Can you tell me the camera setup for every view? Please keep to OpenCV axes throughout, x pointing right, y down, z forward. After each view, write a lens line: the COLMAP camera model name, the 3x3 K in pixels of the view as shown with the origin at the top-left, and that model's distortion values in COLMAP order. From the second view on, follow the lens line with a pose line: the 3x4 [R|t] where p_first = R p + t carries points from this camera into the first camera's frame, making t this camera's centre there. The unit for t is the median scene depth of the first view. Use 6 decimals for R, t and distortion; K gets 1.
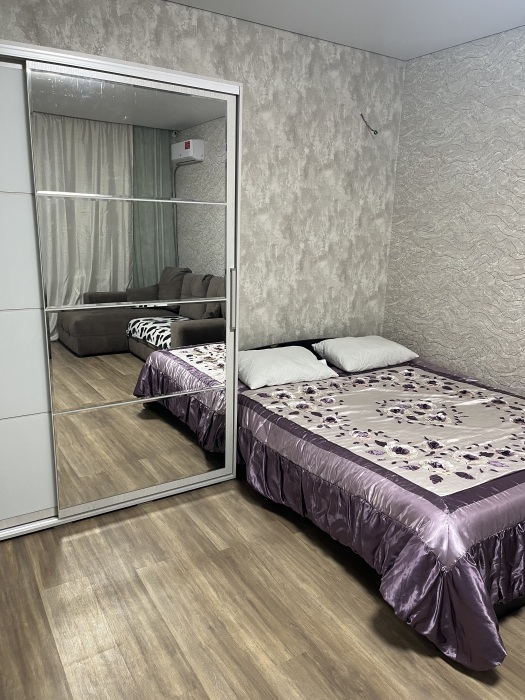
lens RADIAL K [[530.4, 0, 264.5], [0, 530.4, 348.3], [0, 0, 1]] dist [0.029388, -0.063932]
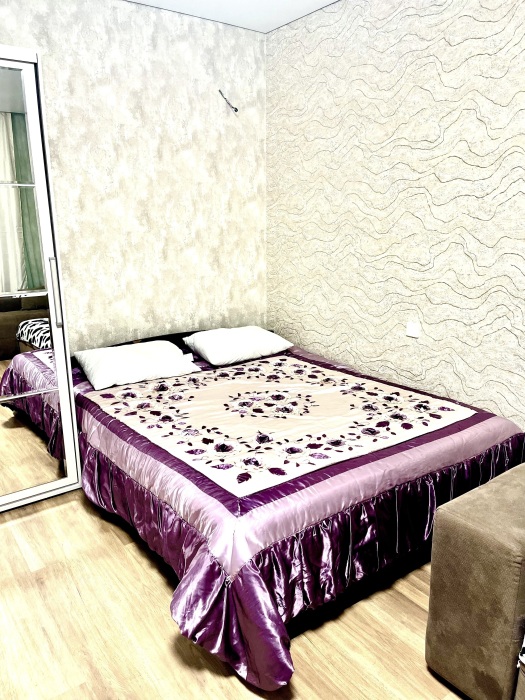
lens RADIAL K [[530.4, 0, 267.9], [0, 530.4, 353.5], [0, 0, 1]] dist [0.029388, -0.063932]
pose [[0.995464, -0.051532, 0.079975, 0.198528], [0.050167, 0.998560, 0.018987, 0.011700], [-0.080838, -0.014889, 0.996616, 0.059946]]
